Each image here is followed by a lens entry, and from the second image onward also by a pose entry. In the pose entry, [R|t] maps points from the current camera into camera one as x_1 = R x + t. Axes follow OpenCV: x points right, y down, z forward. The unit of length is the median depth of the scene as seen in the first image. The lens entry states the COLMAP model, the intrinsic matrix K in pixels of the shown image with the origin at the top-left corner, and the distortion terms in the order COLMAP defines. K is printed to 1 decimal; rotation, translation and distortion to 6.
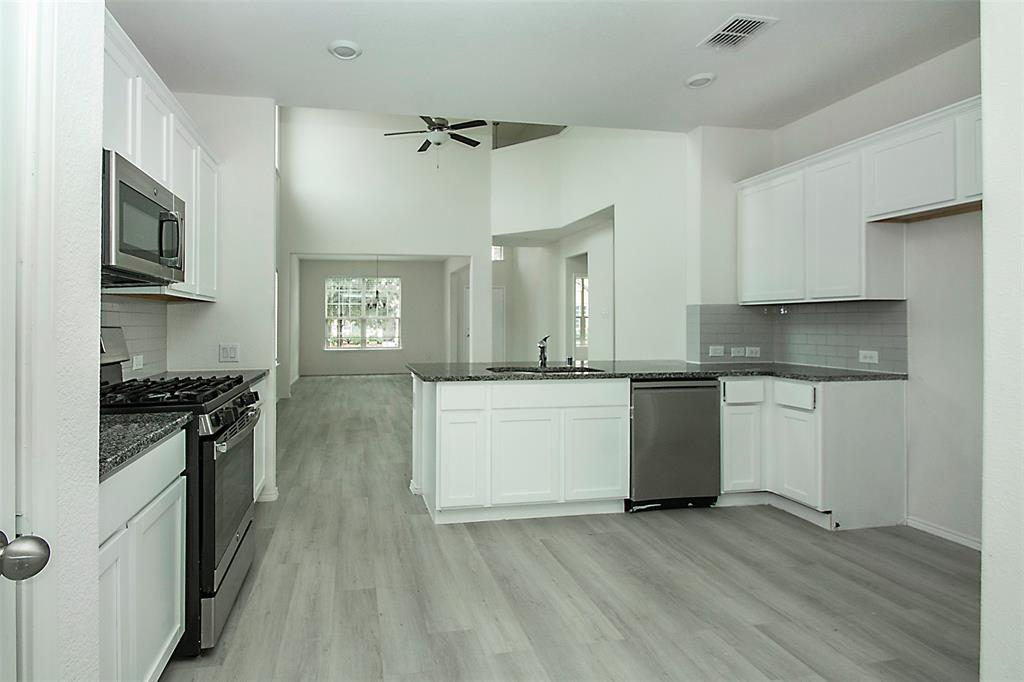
lens RADIAL K [[545.6, 0, 511.3], [0, 545.6, 318.4], [0, 0, 1]] dist [-0.002617, -0.000557]
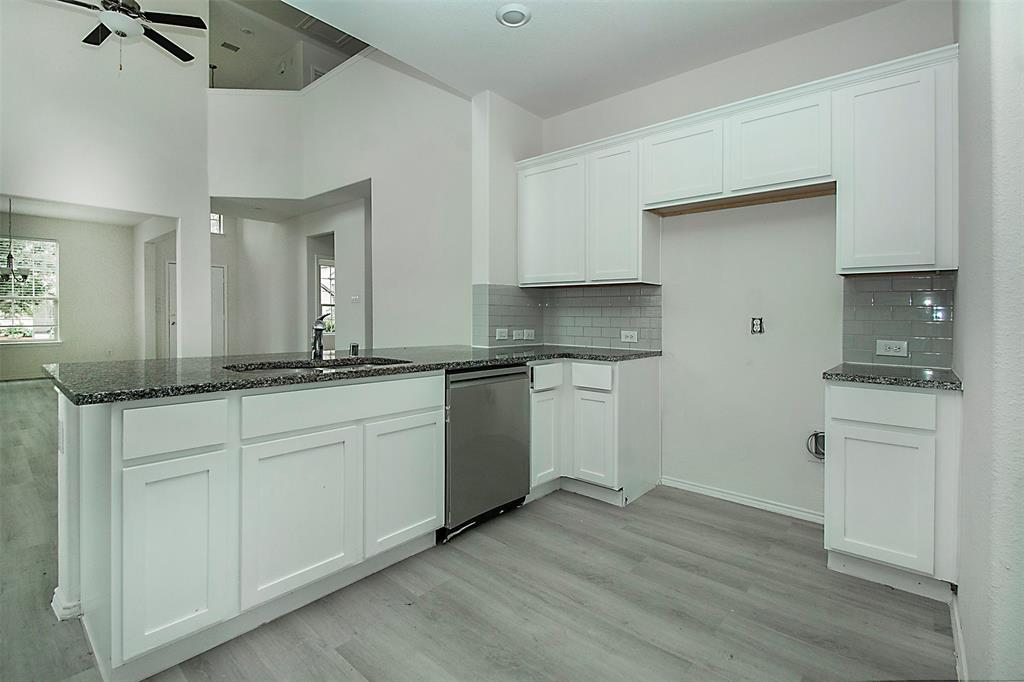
lens RADIAL K [[456.0, 0, 512.6], [0, 456.0, 323.3], [0, 0, 1]] dist [0.002682, -0.011581]
pose [[0.843632, -0.004855, 0.536899, -0.040162], [-0.007151, 0.999769, 0.020277, 0.029426], [-0.536873, -0.020946, 0.843403, 0.383269]]
